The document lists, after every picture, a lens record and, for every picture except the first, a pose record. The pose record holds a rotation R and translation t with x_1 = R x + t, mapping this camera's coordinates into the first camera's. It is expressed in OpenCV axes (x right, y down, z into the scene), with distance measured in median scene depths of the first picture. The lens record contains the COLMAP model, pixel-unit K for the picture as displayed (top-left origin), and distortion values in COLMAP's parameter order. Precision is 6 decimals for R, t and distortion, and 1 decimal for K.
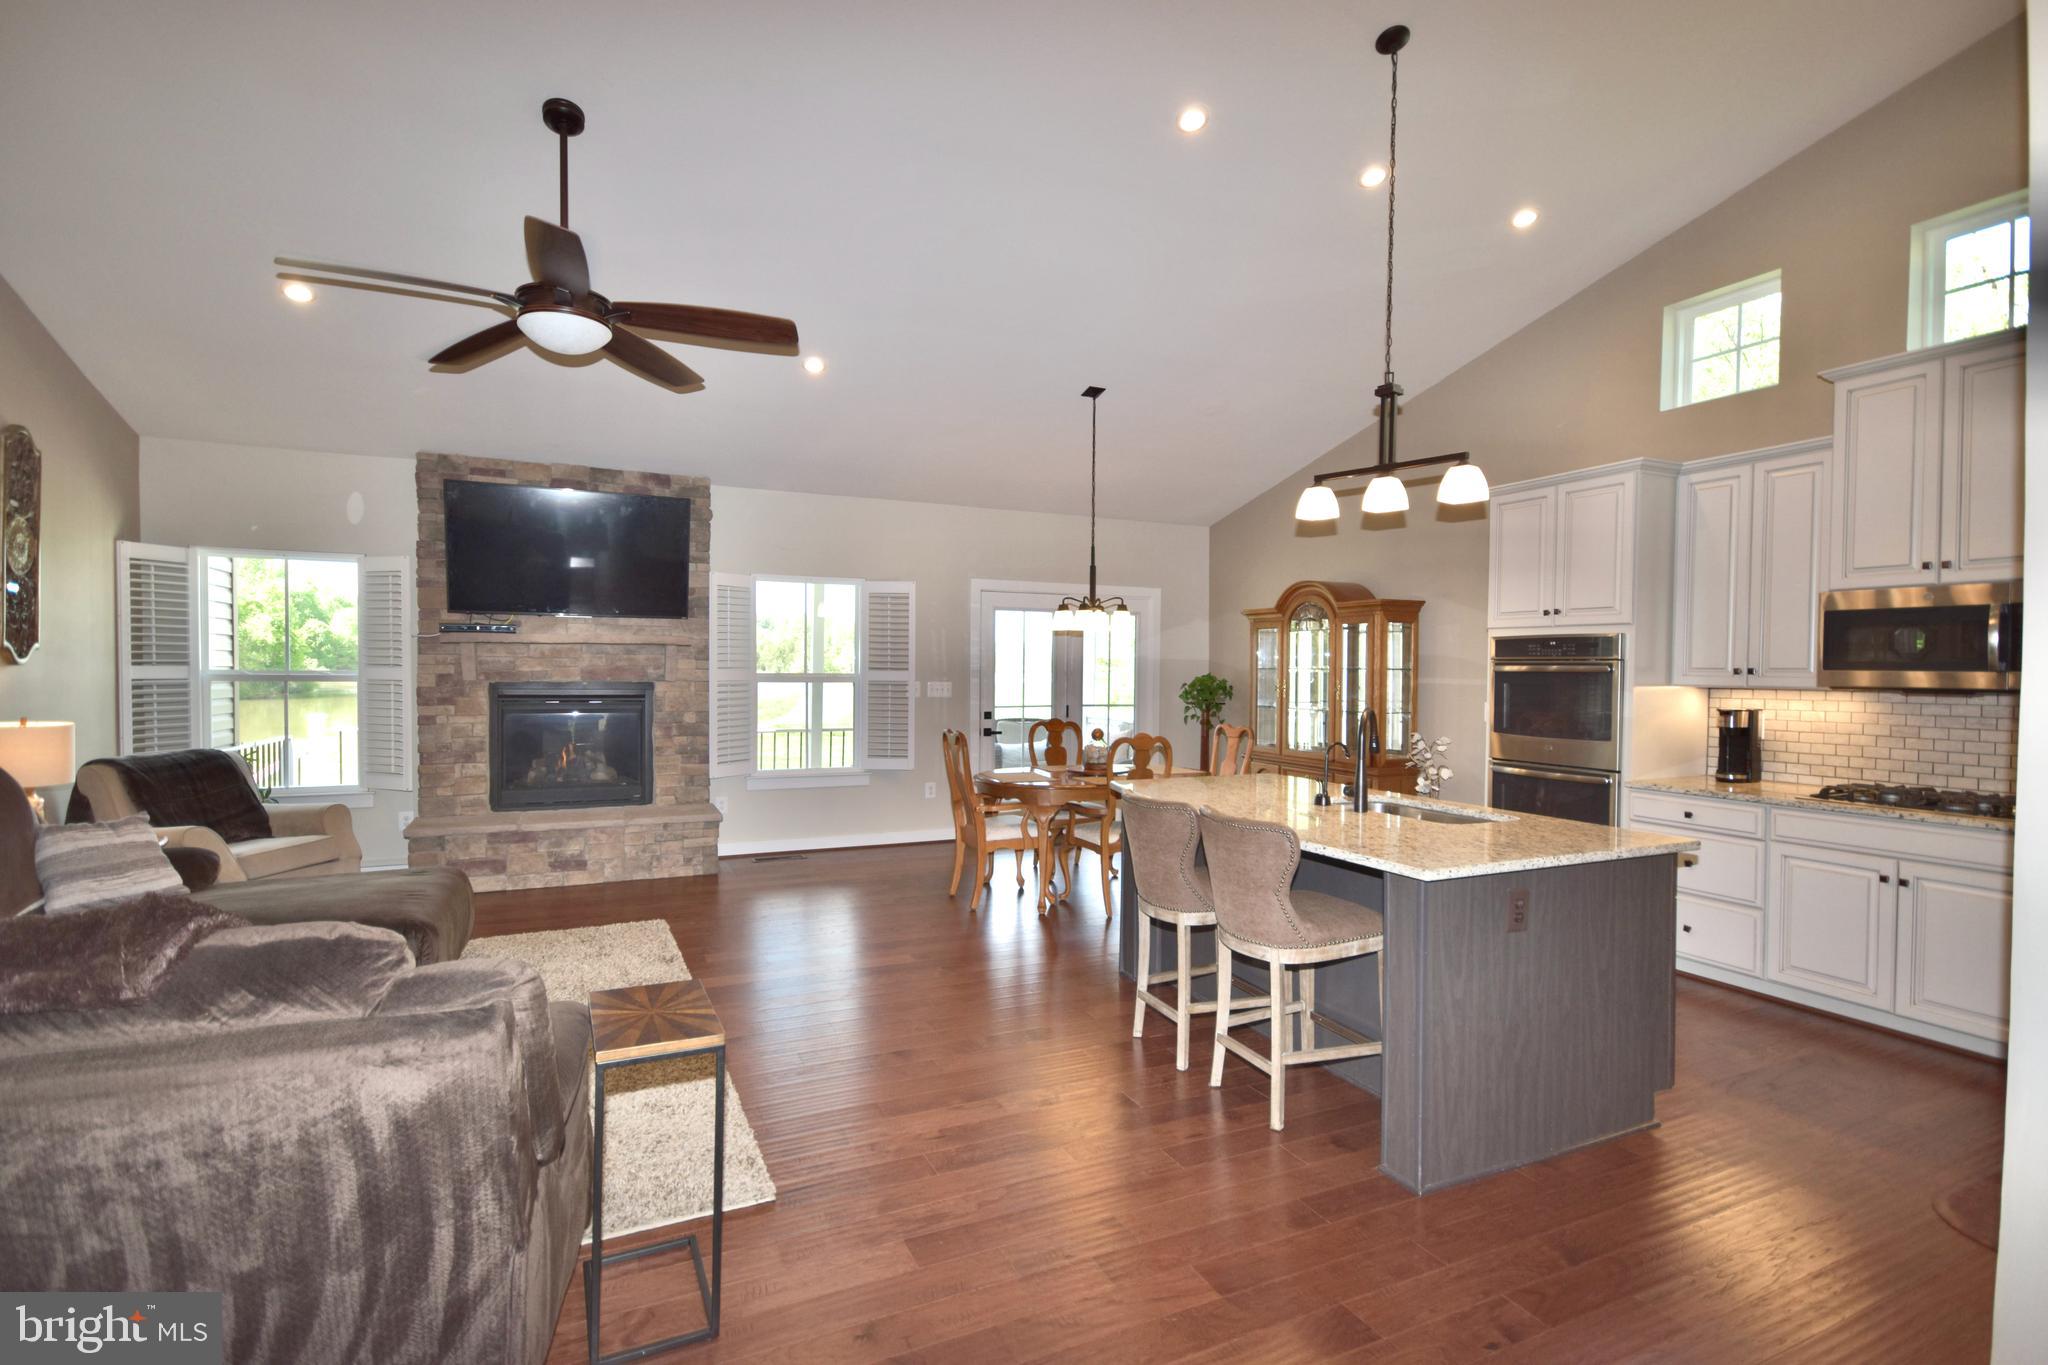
lens RADIAL K [[960.3, 0, 1012.6], [0, 960.3, 692.7], [0, 0, 1]] dist [0.011657, 0.001528]
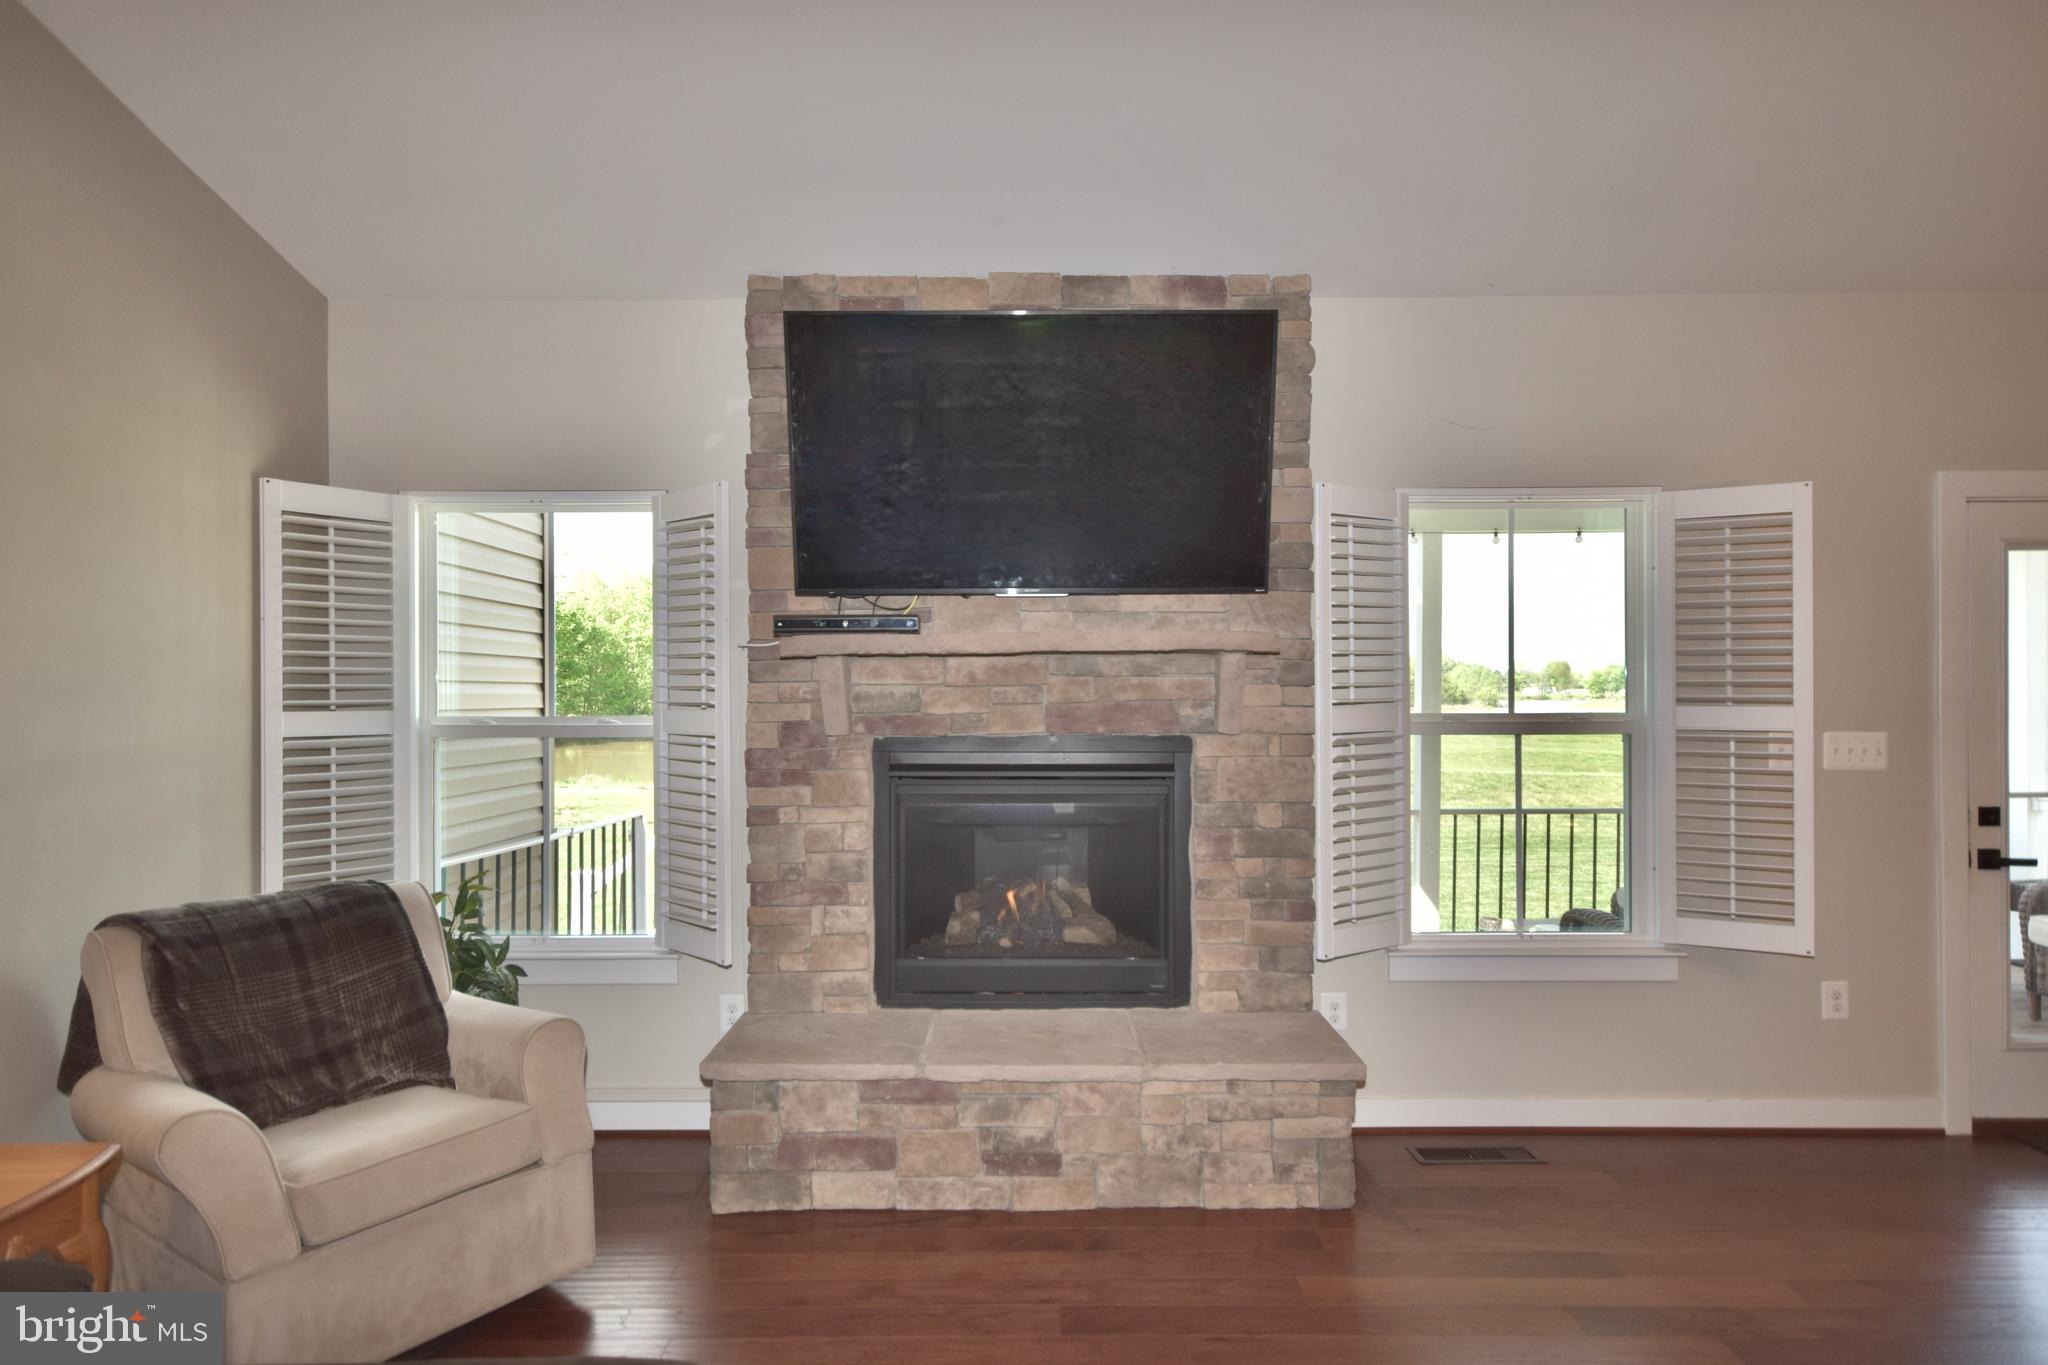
lens RADIAL K [[1127.4, 0, 1021.4], [0, 1127.4, 695.2], [0, 0, 1]] dist [0.013517, -0.001621]
pose [[0.908929, -0.011809, -0.416783, -0.244082], [0.000732, 0.999642, -0.026729, -0.017613], [0.416950, 0.023990, 0.908613, 0.525965]]
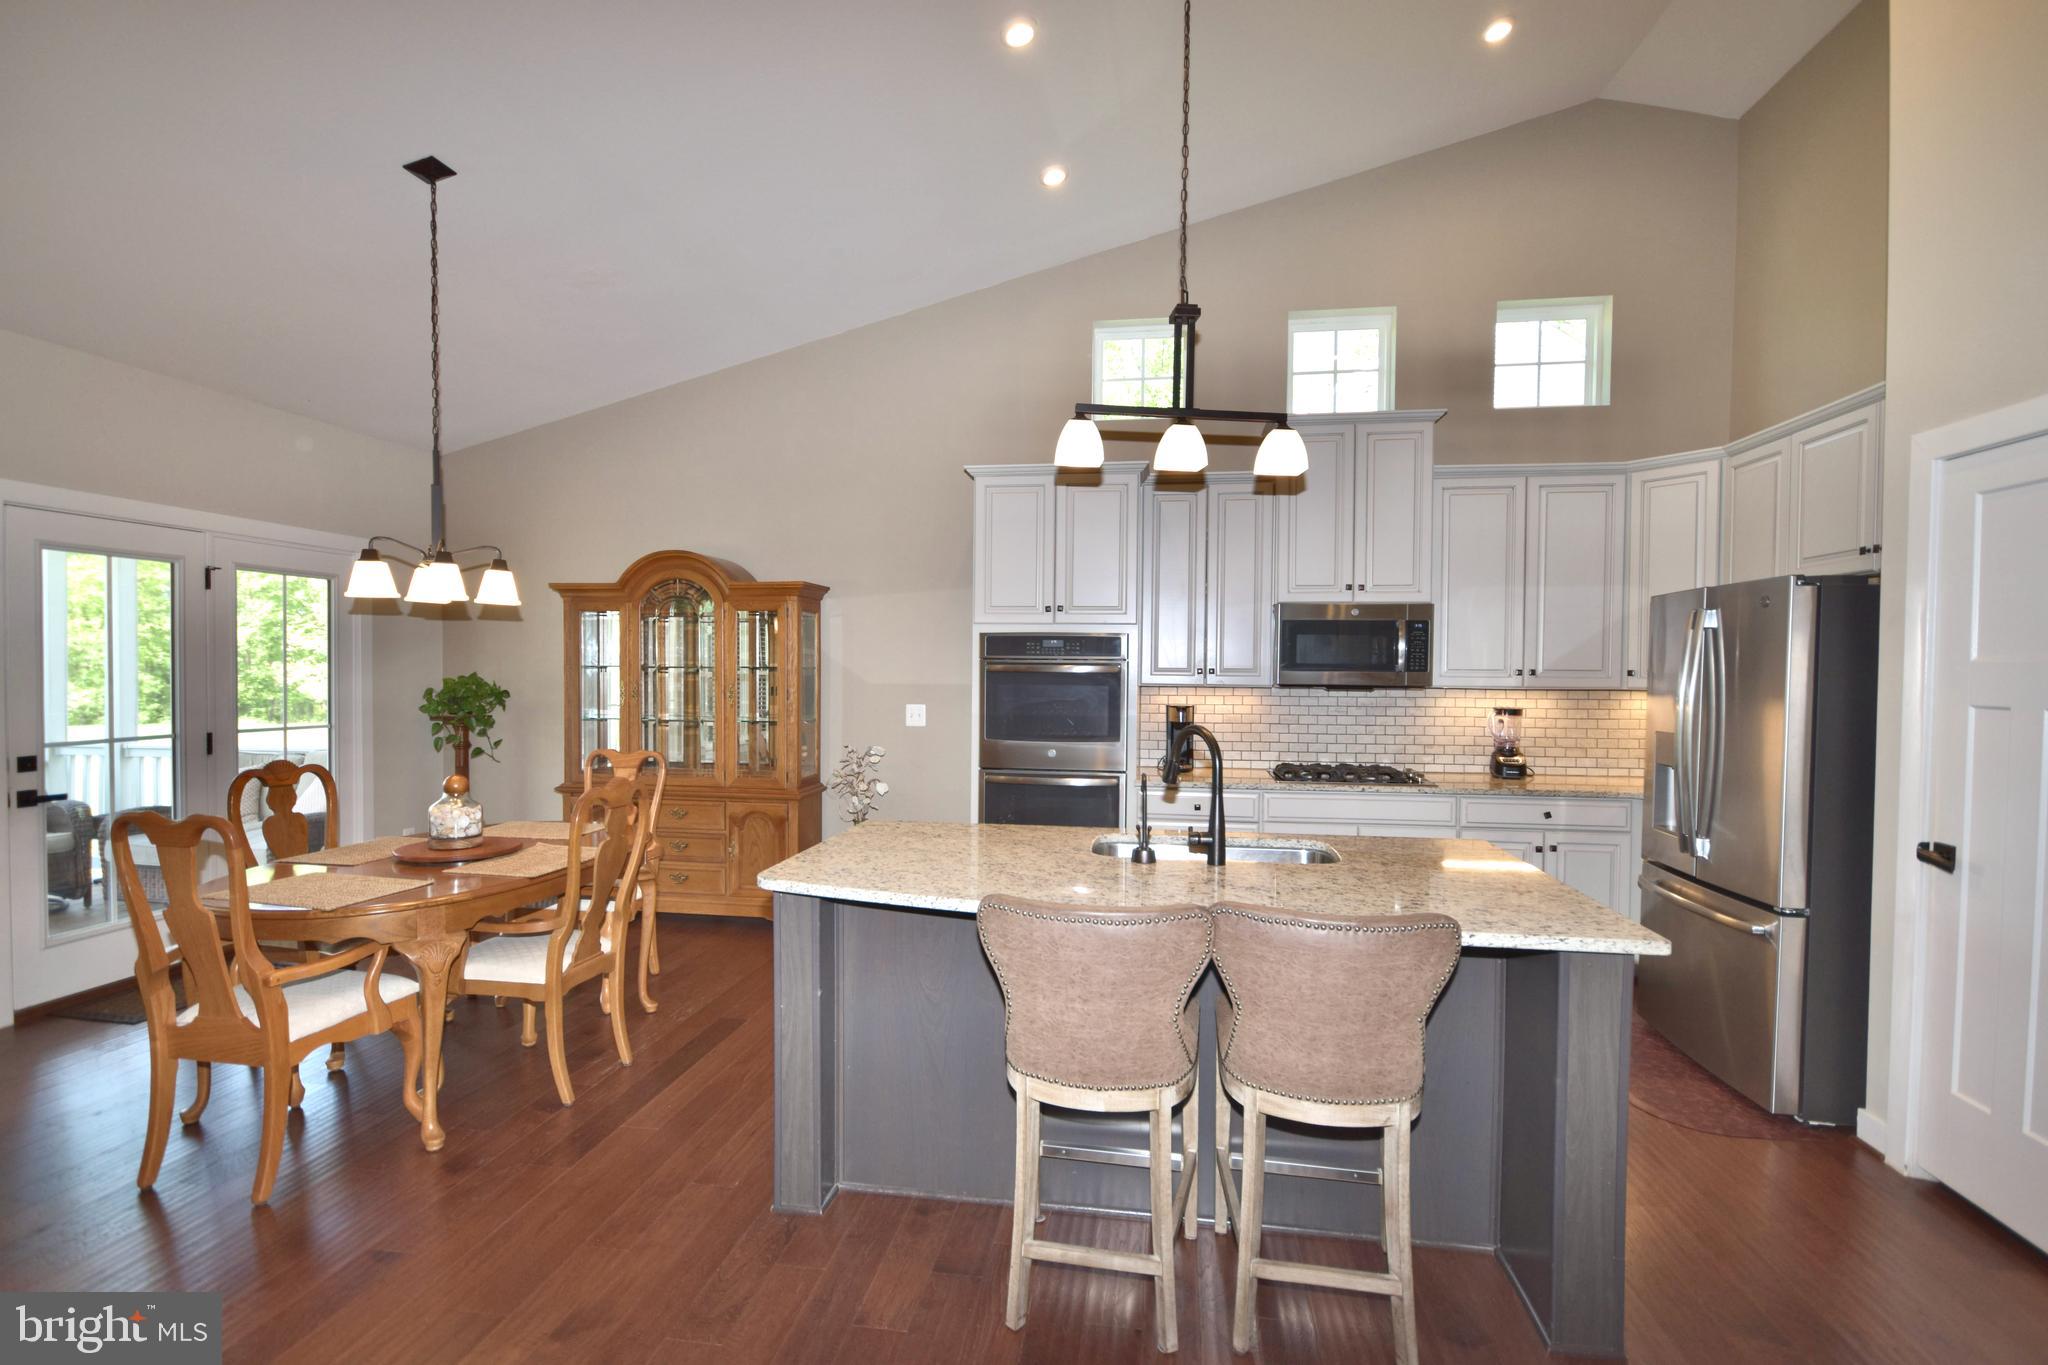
lens RADIAL K [[964.0, 0, 1032.8], [0, 964.0, 691.4], [0, 0, 1]] dist [0.001816, -0.000910]
pose [[0.555270, -0.022749, 0.831359, -0.189505], [0.019200, 0.999710, 0.014531, -0.013190], [-0.831449, 0.007894, 0.555545, 0.393270]]
